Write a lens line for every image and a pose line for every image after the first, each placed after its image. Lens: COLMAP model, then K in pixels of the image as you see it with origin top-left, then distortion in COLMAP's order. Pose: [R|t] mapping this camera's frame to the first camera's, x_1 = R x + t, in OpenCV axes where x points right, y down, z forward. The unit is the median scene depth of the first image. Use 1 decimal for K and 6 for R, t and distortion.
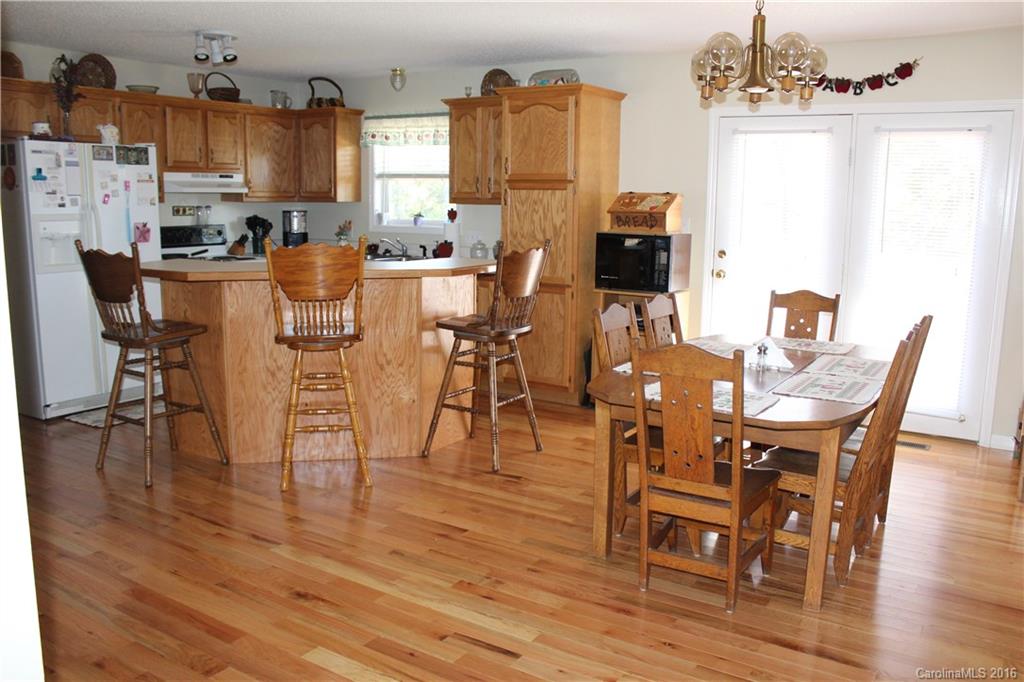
lens RADIAL K [[852.7, 0, 515.2], [0, 852.7, 341.8], [0, 0, 1]] dist [-0.164217, 0.154288]
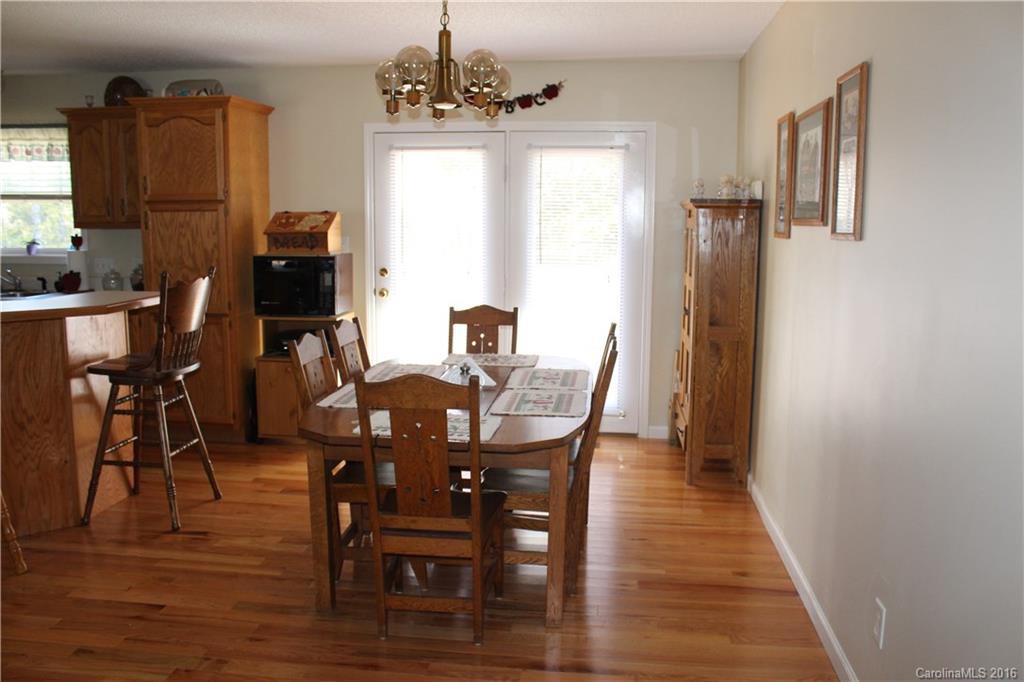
lens RADIAL K [[852.7, 0, 515.2], [0, 852.7, 341.8], [0, 0, 1]] dist [-0.164217, 0.154288]
pose [[0.898895, -0.072216, 0.432172, -0.056370], [0.080023, 0.996793, 0.000121, -0.013007], [-0.430795, 0.034475, 0.901791, 0.053877]]
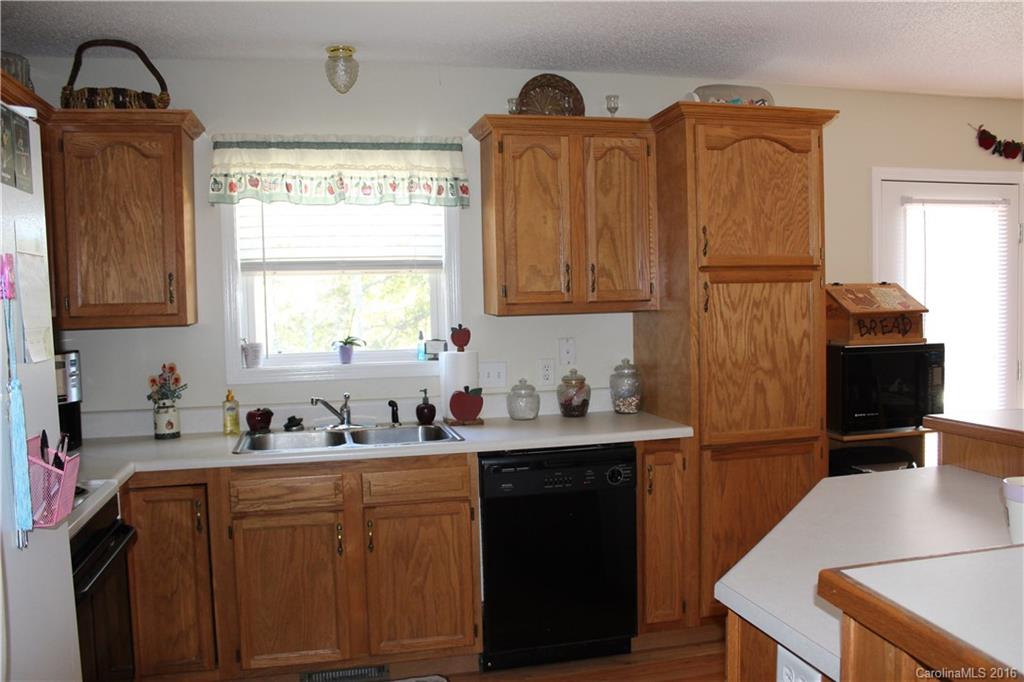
lens RADIAL K [[852.7, 0, 515.2], [0, 852.7, 341.8], [0, 0, 1]] dist [-0.164217, 0.154288]
pose [[0.695057, -0.066365, 0.715885, -0.579580], [0.153432, 0.986484, -0.057517, -0.149996], [-0.702391, 0.149817, 0.695845, 0.823276]]
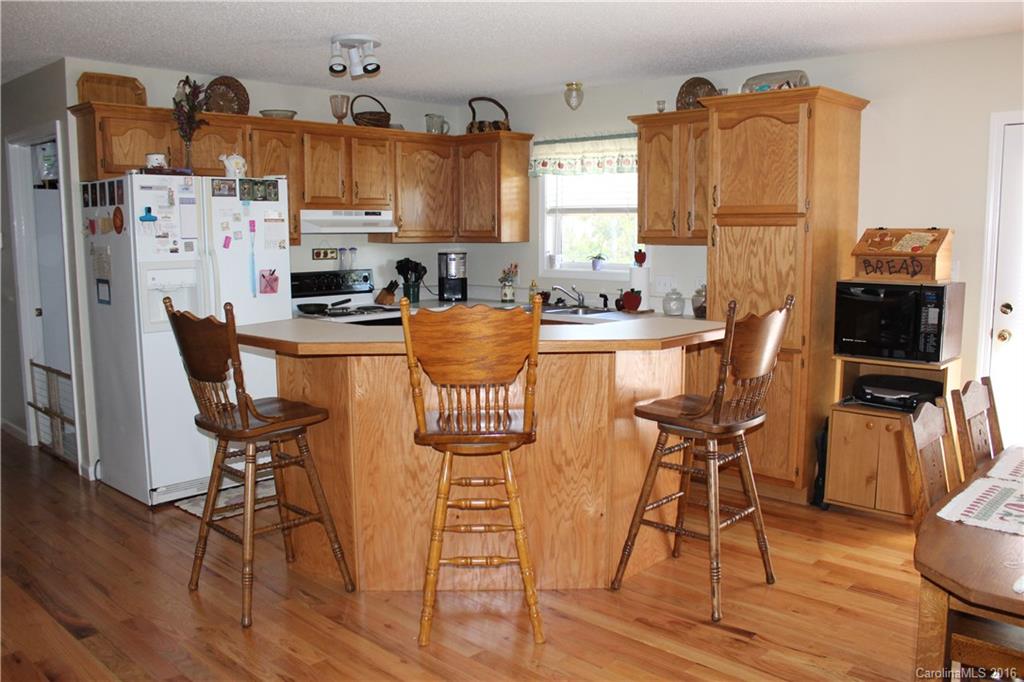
lens RADIAL K [[852.7, 0, 515.2], [0, 852.7, 341.8], [0, 0, 1]] dist [-0.164217, 0.154288]
pose [[0.982169, 0.006852, -0.187877, -0.051598], [-0.014773, 0.999058, -0.040796, -0.044522], [0.187420, 0.042844, 0.981345, 0.239457]]
